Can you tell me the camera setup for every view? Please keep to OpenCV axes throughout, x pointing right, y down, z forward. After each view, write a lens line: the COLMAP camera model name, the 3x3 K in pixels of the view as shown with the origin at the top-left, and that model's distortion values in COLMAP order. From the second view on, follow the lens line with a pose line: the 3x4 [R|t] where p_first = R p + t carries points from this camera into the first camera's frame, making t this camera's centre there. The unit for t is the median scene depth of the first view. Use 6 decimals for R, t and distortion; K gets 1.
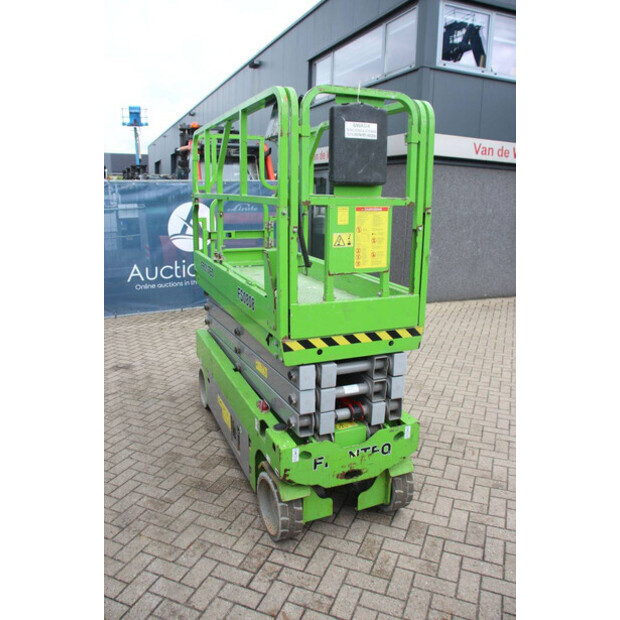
lens RADIAL K [[509.9, 0, 310.0], [0, 509.9, 310.0], [0, 0, 1]] dist [-0.183375, 0.173975]
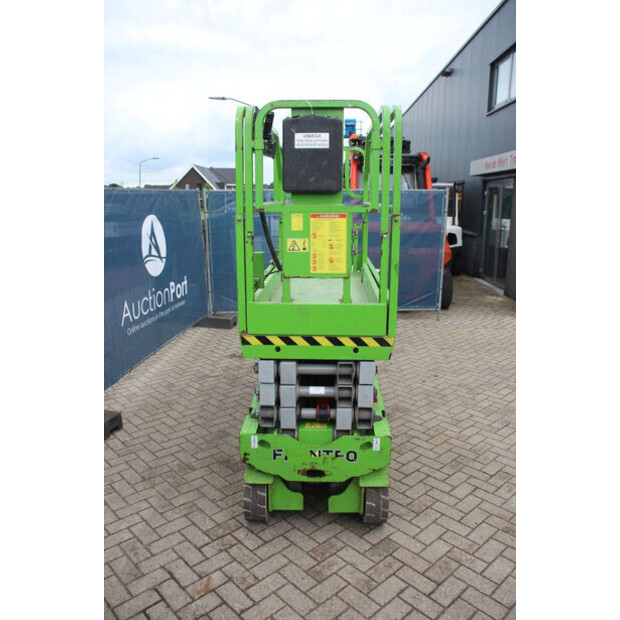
lens RADIAL K [[509.9, 0, 310.0], [0, 509.9, 310.0], [0, 0, 1]] dist [-0.183375, 0.173975]
pose [[0.907541, 0.081477, -0.411985, 0.483710], [-0.088988, 0.996032, 0.000953, -0.006315], [0.410428, 0.035797, 0.911190, 0.048402]]
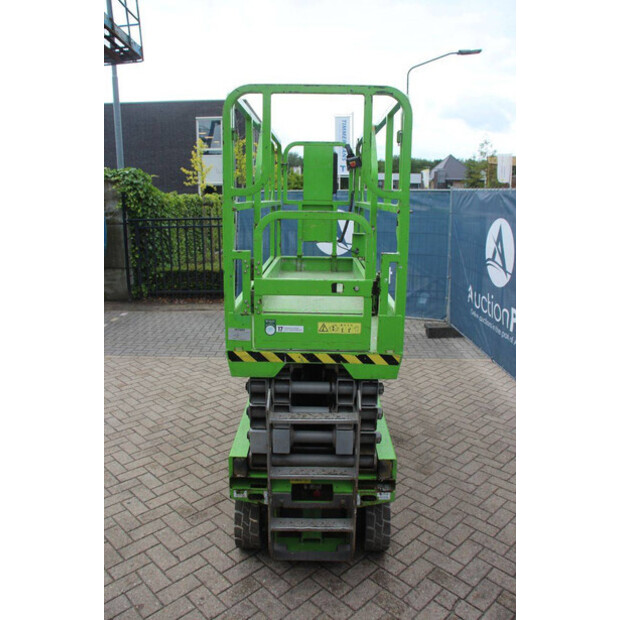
lens RADIAL K [[509.9, 0, 310.0], [0, 509.9, 310.0], [0, 0, 1]] dist [-0.183375, 0.173975]
pose [[-0.916658, -0.109369, 0.384417, -0.570228], [0.068943, 0.904143, 0.421631, -0.584192], [-0.393681, 0.412995, -0.821250, 2.443913]]
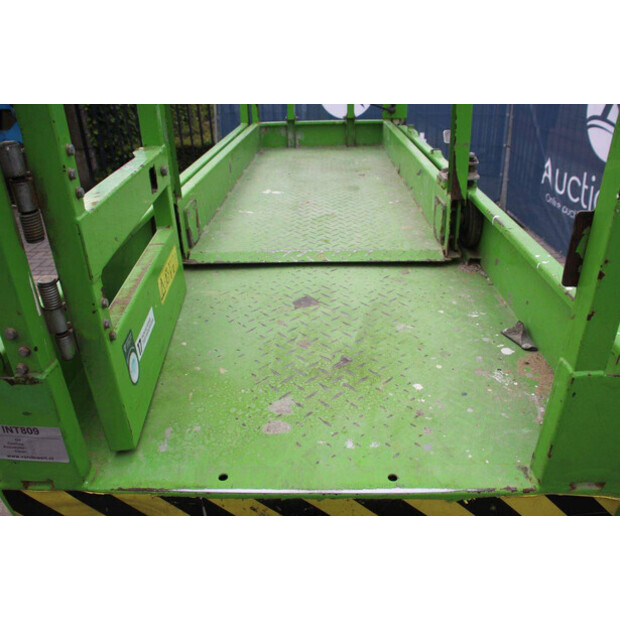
lens RADIAL K [[509.9, 0, 310.0], [0, 509.9, 310.0], [0, 0, 1]] dist [-0.183375, 0.173975]
pose [[-0.912831, -0.174534, 0.369157, -0.319273], [0.110227, 0.765167, 0.634327, -0.360463], [-0.393179, 0.619724, -0.679229, 1.854091]]
